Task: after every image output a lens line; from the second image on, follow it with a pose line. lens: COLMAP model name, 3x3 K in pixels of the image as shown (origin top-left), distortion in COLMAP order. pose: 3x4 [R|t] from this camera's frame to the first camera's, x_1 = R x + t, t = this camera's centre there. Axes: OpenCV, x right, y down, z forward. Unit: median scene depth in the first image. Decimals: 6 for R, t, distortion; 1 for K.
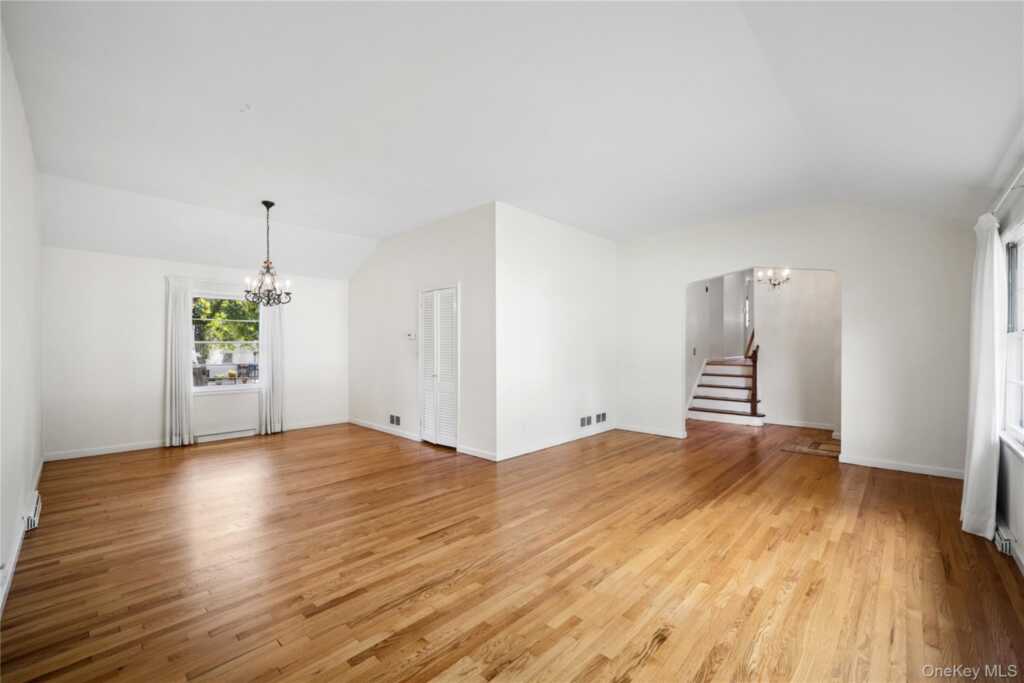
lens RADIAL K [[416.7, 0, 506.7], [0, 416.7, 346.9], [0, 0, 1]] dist [-0.017390, -0.000246]
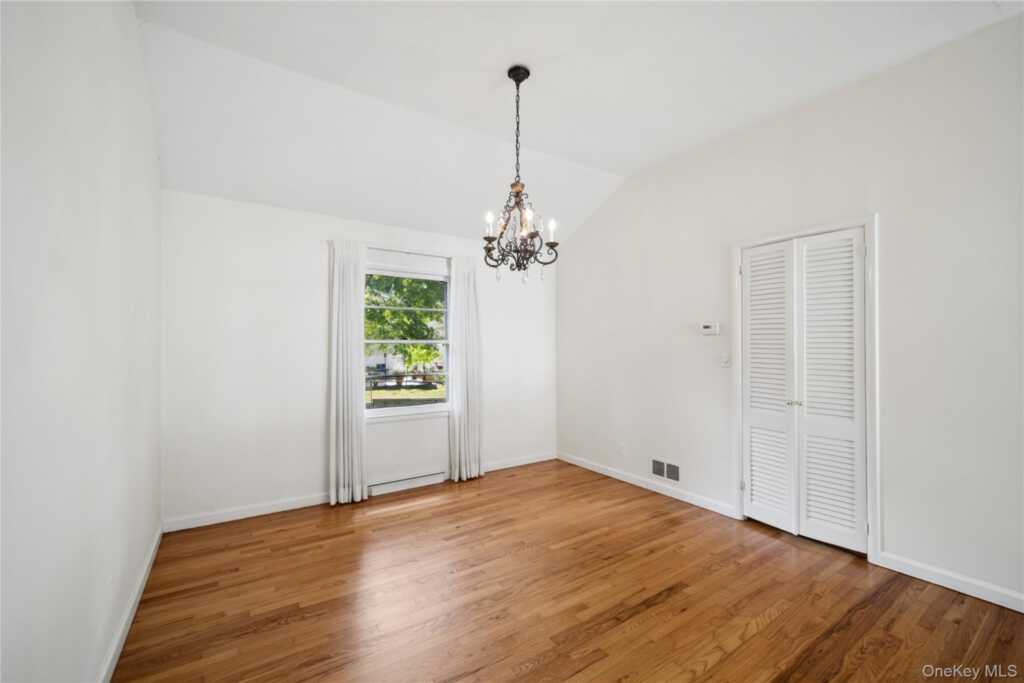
lens RADIAL K [[416.7, 0, 516.4], [0, 416.7, 344.7], [0, 0, 1]] dist [-0.017390, -0.000246]
pose [[0.978044, -0.003271, -0.208374, -0.403079], [0.001101, 0.999944, -0.010529, 0.001305], [0.208397, 0.010068, 0.977992, 0.419651]]
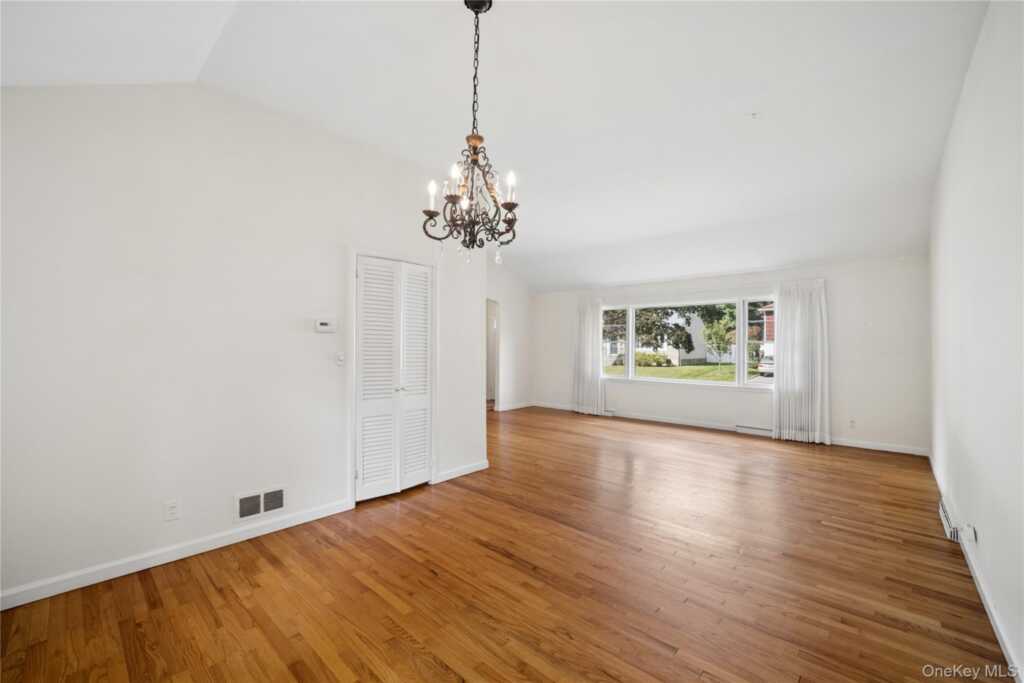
lens RADIAL K [[416.7, 0, 511.8], [0, 416.7, 342.6], [0, 0, 1]] dist [-0.017390, -0.000246]
pose [[-0.024119, 0.008907, 0.999669, -0.842433], [-0.002713, 0.999956, -0.008975, -0.000483], [-0.999705, -0.002929, -0.024094, 0.833620]]
